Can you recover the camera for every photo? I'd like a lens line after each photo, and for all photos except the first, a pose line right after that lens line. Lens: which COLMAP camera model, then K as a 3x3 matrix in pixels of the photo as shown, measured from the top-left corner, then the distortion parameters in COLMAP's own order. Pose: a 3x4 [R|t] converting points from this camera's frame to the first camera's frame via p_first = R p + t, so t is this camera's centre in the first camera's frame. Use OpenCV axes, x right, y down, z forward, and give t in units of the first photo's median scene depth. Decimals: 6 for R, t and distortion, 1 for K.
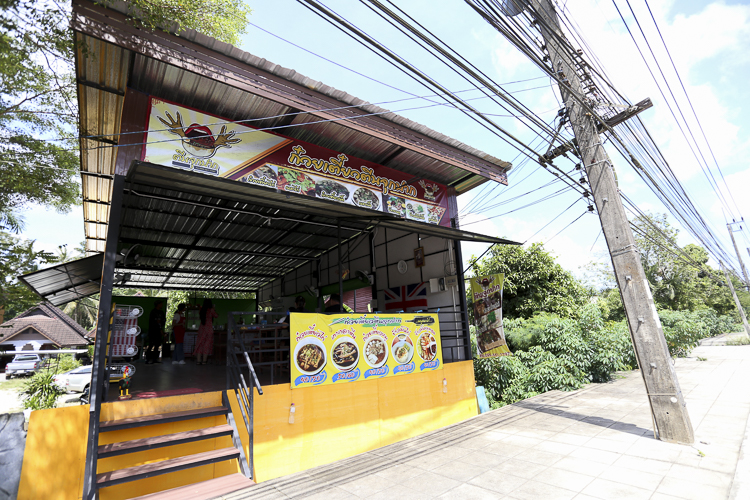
lens RADIAL K [[382.8, 0, 375.0], [0, 382.8, 250.0], [0, 0, 1]] dist [-0.085641, 0.052135]
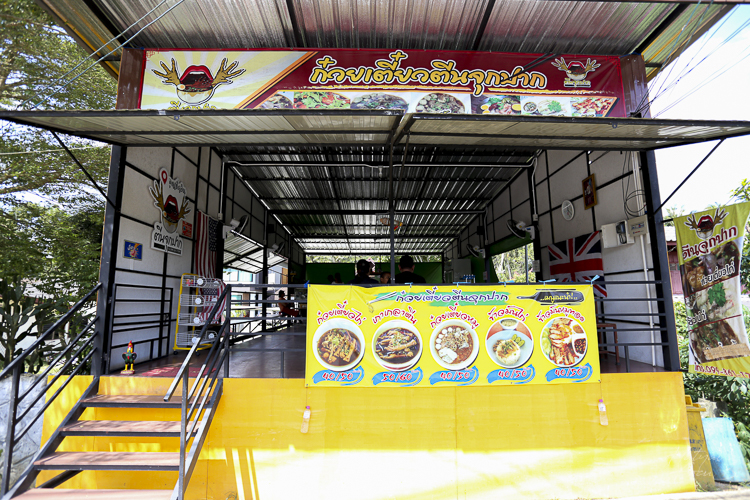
lens RADIAL K [[382.8, 0, 375.0], [0, 382.8, 250.0], [0, 0, 1]] dist [-0.085641, 0.052135]
pose [[0.796555, -0.037891, -0.603377, 0.271385], [0.099600, 0.992622, 0.069153, 0.049066], [0.596305, -0.115181, 0.794452, 0.409269]]
